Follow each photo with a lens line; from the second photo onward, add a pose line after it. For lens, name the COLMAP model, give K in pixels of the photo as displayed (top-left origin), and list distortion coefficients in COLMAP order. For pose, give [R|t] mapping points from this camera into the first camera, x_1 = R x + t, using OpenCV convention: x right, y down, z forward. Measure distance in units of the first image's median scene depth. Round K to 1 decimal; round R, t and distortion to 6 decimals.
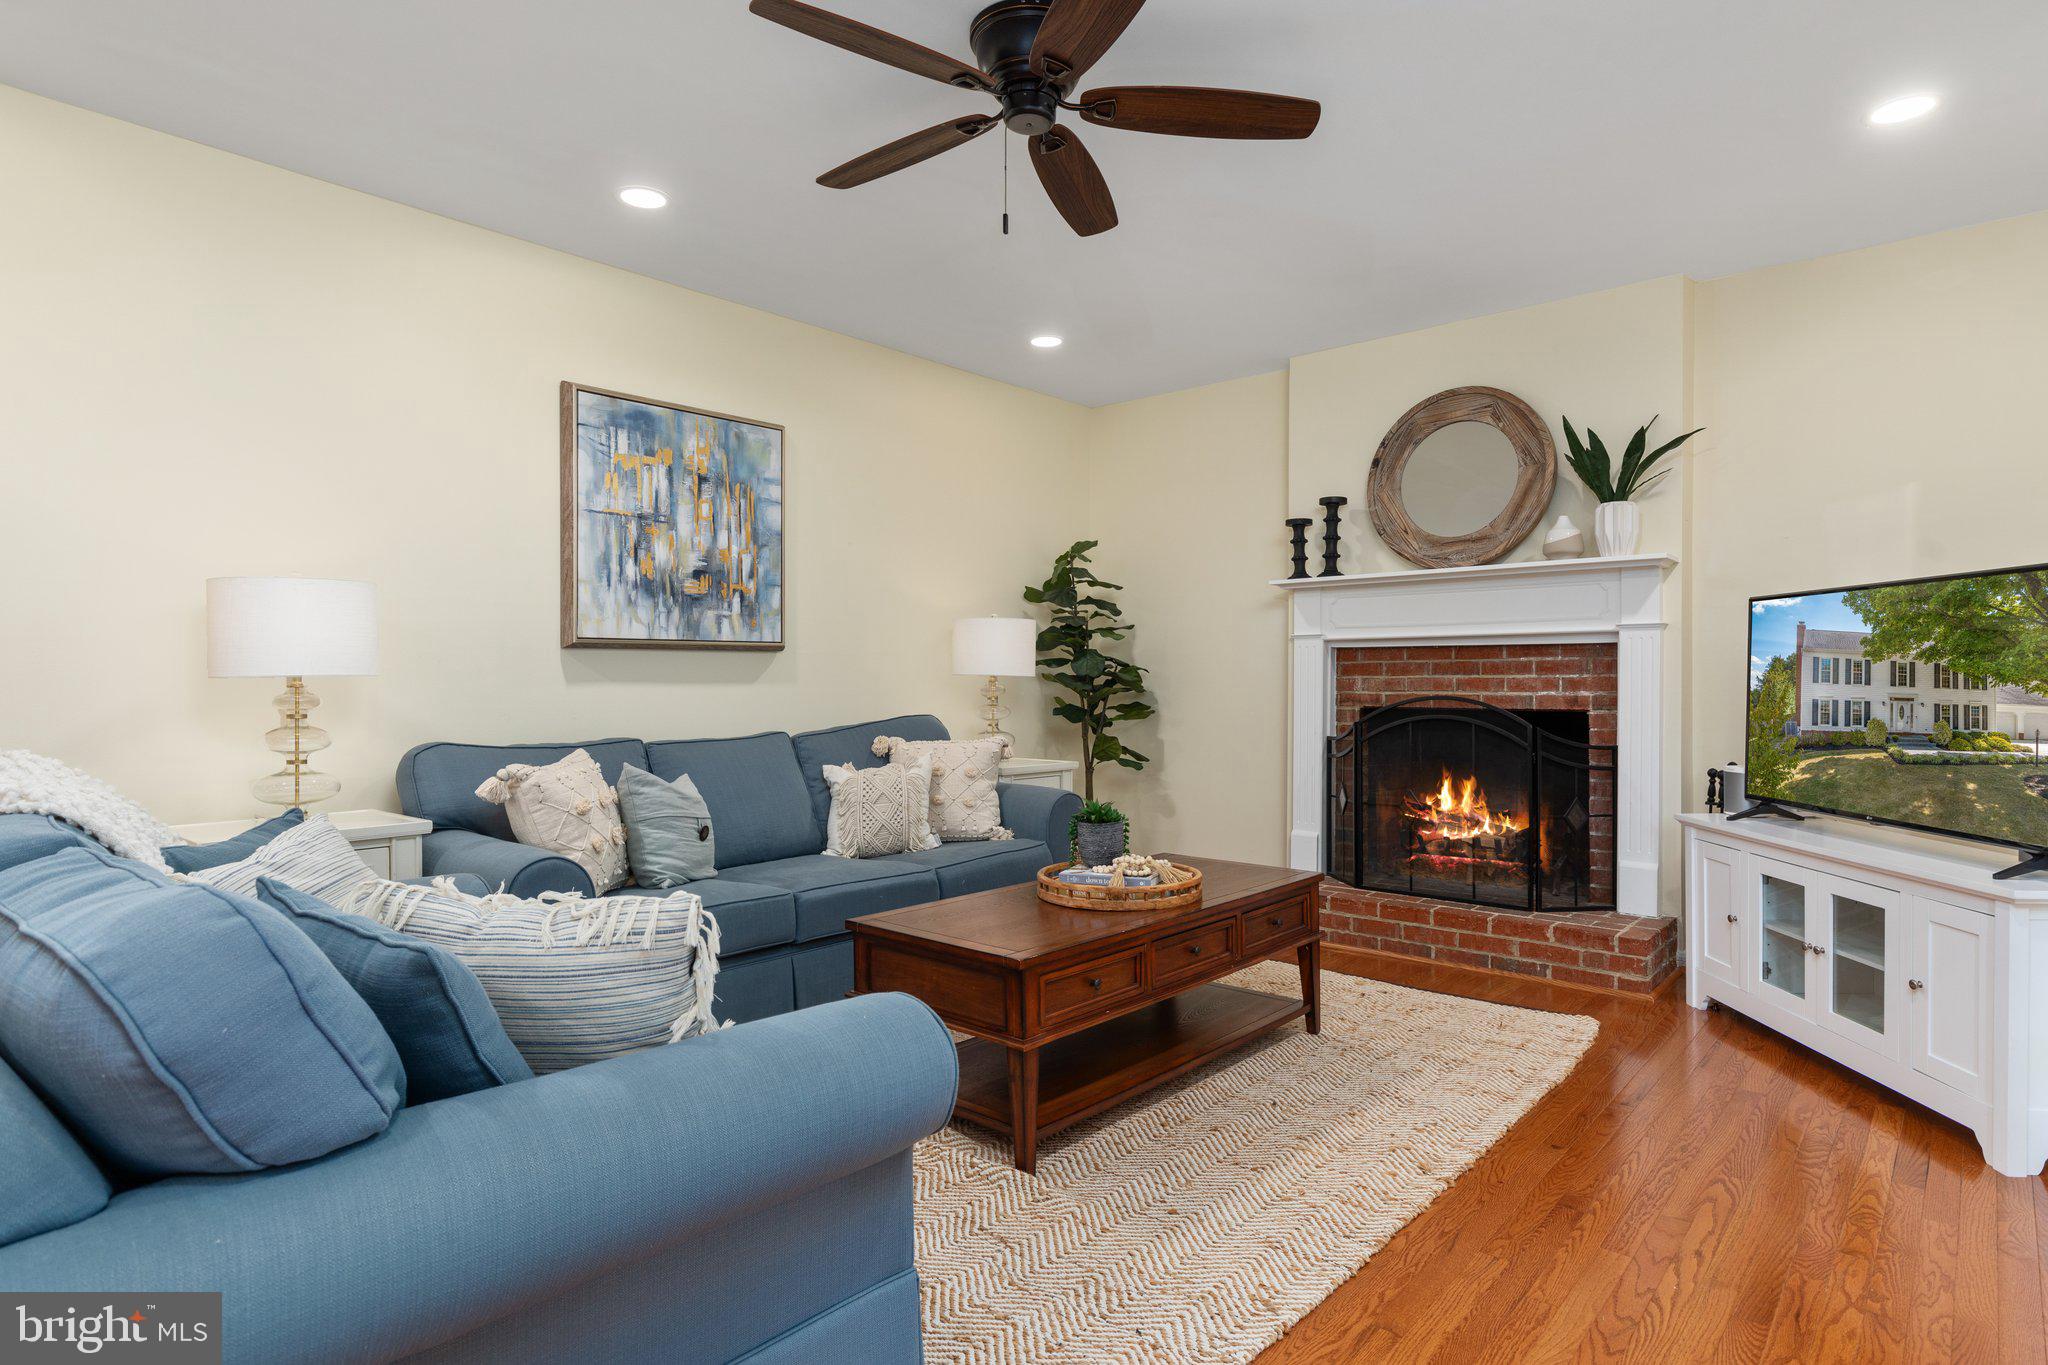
lens RADIAL K [[1085.0, 0, 1054.0], [0, 1085.0, 687.4], [0, 0, 1]] dist [-0.001113, 0.000100]
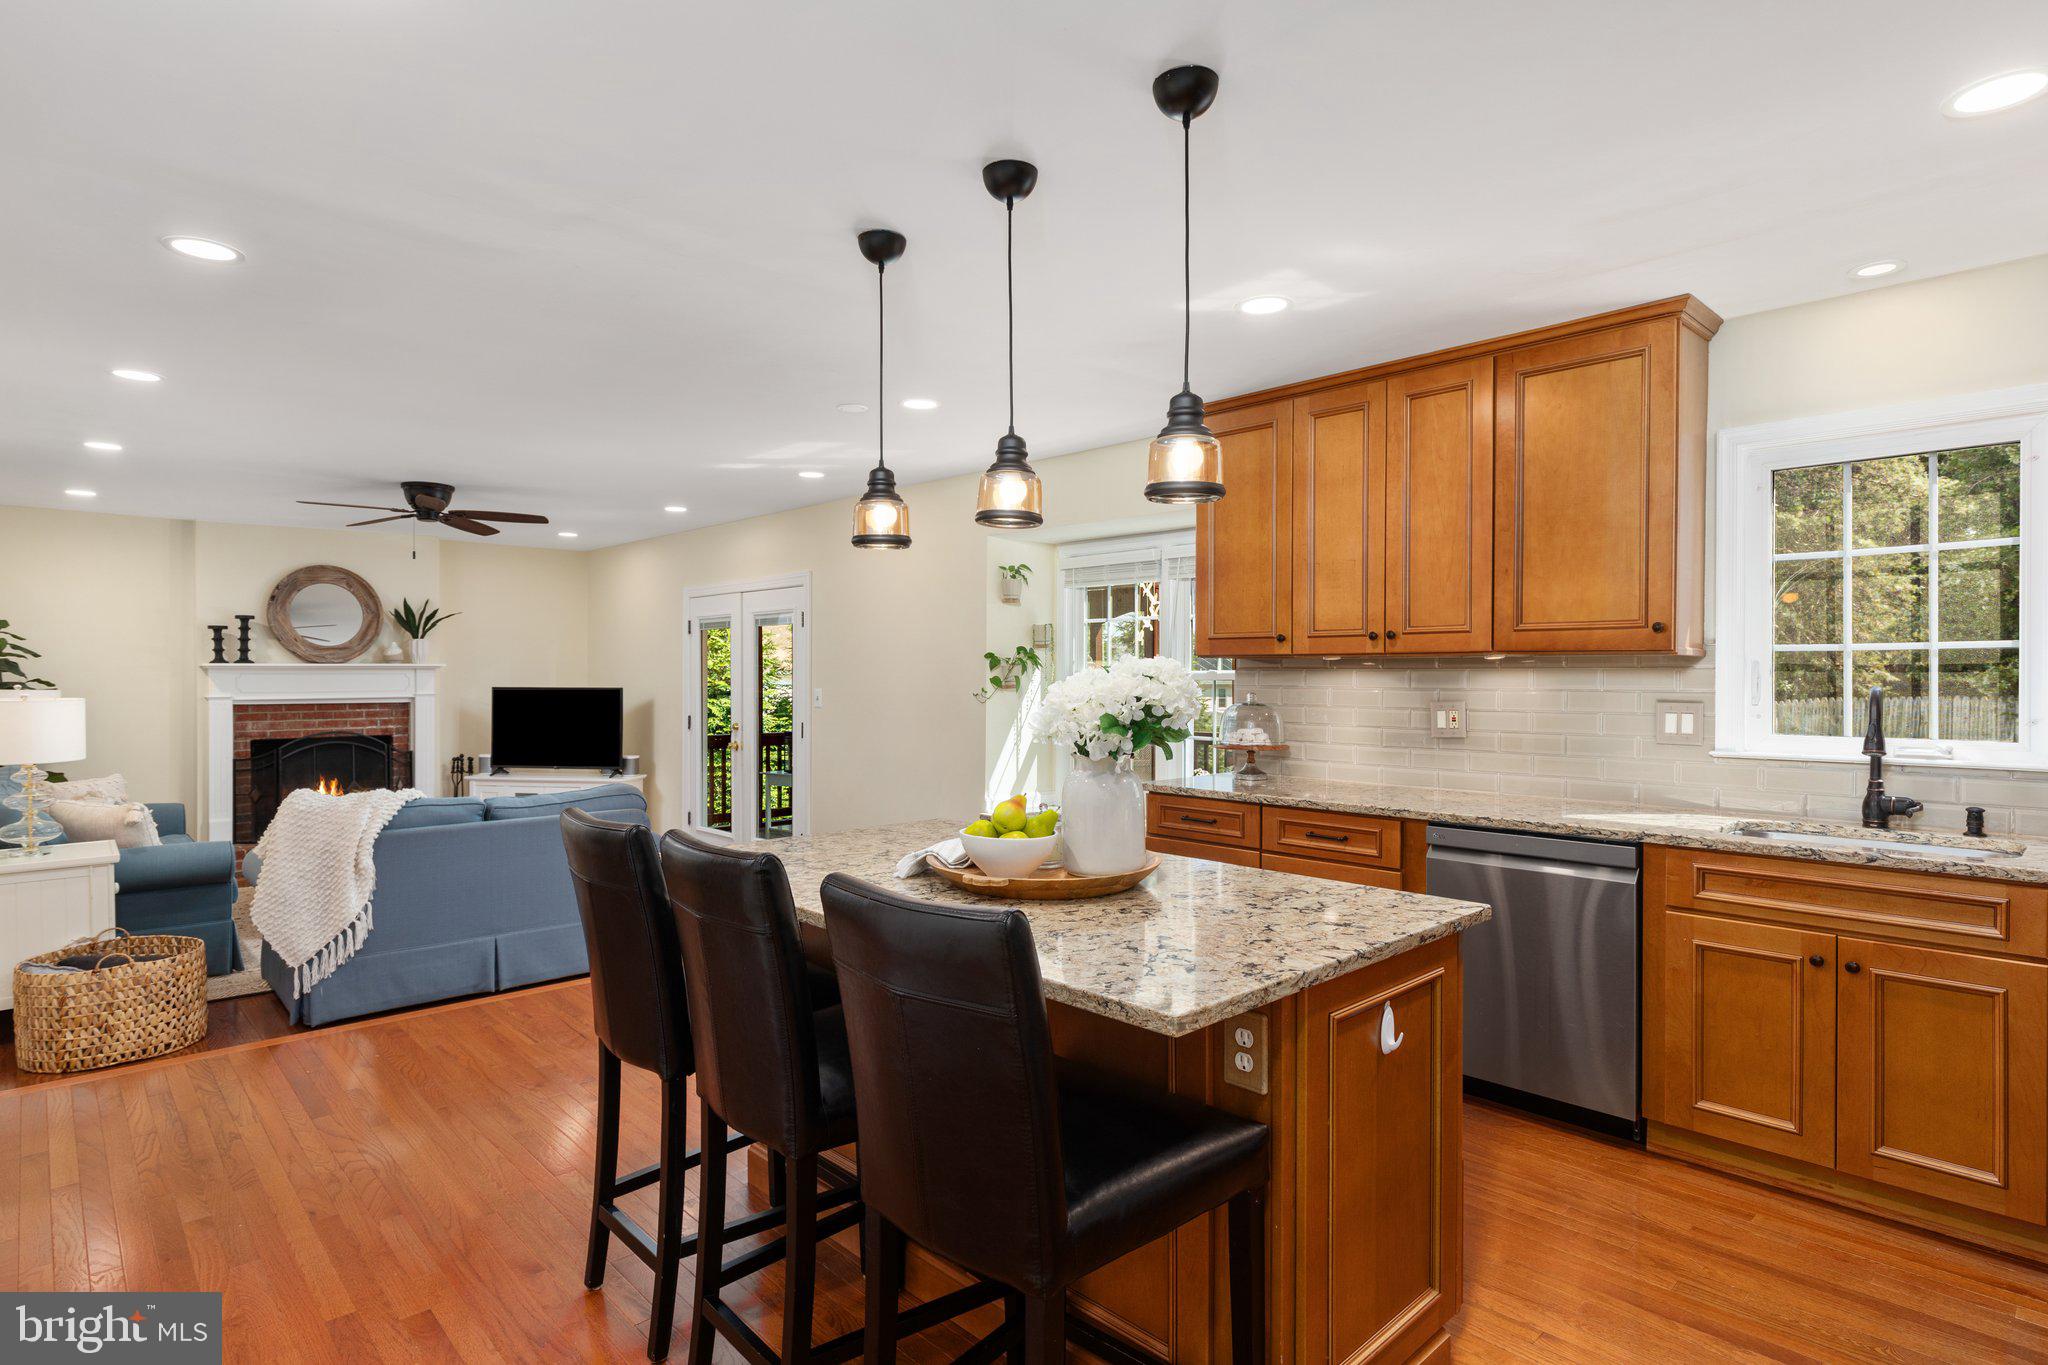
lens RADIAL K [[1085.0, 0, 1054.0], [0, 1085.0, 687.4], [0, 0, 1]] dist [-0.001113, 0.000100]
pose [[0.064452, -0.010787, 0.997862, -1.564102], [0.002775, 0.999940, 0.010630, -0.092367], [-0.997917, 0.002084, 0.064478, -0.407608]]
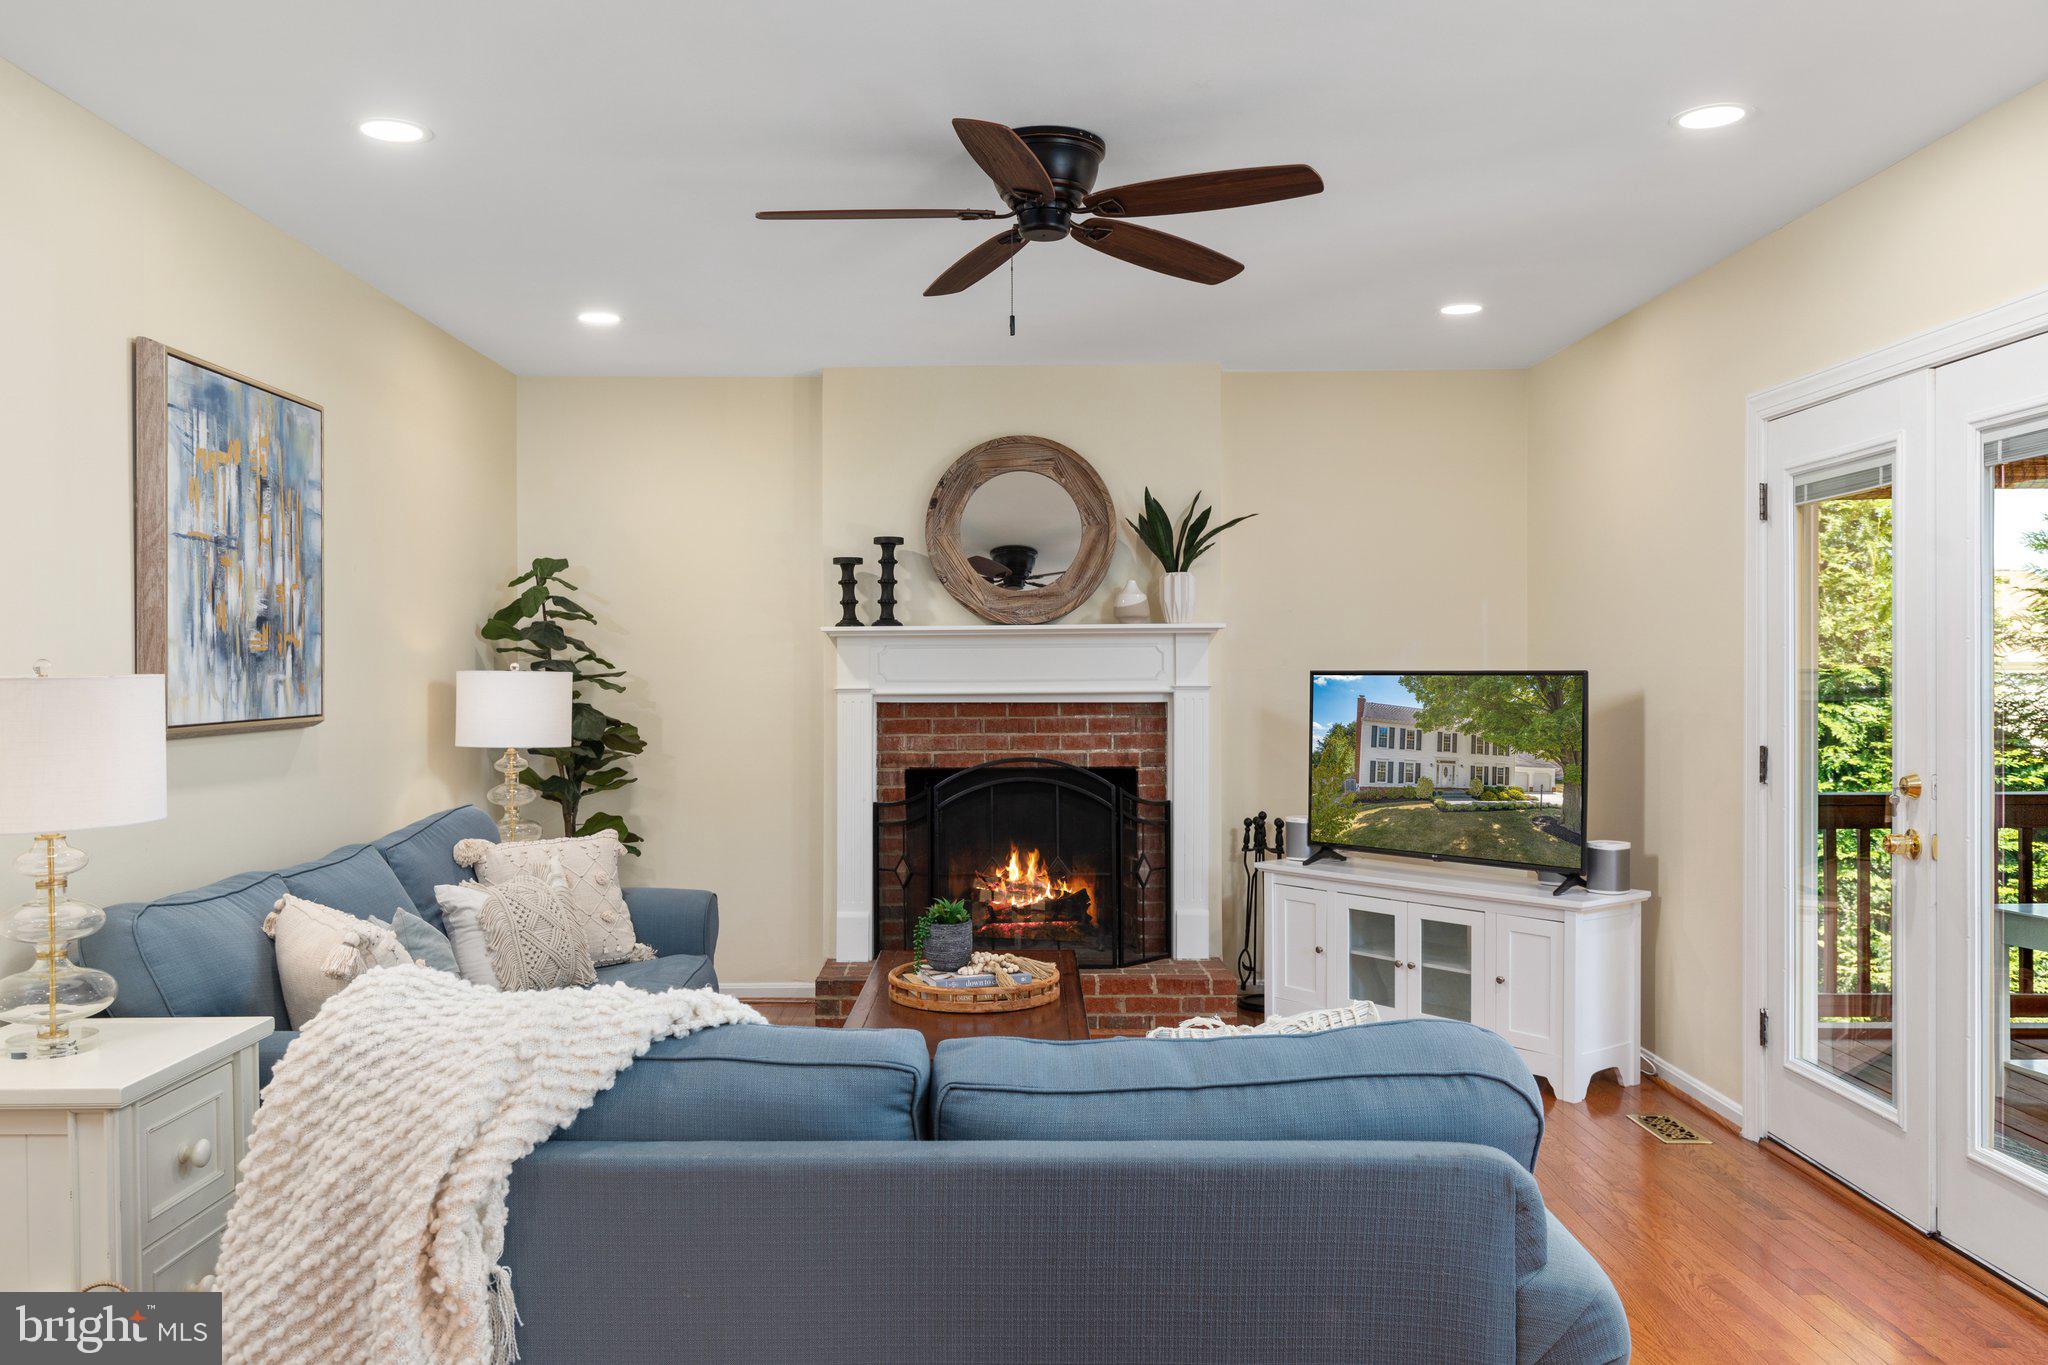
lens RADIAL K [[1601.7, 0, 949.6], [0, 1601.7, 679.7], [0, 0, 1]] dist [-0.003187, 0.001729]
pose [[0.766468, -0.004900, 0.642264, -0.656321], [0.006069, 0.999982, 0.000386, -0.067320], [-0.642254, 0.003602, 0.766483, -0.054870]]
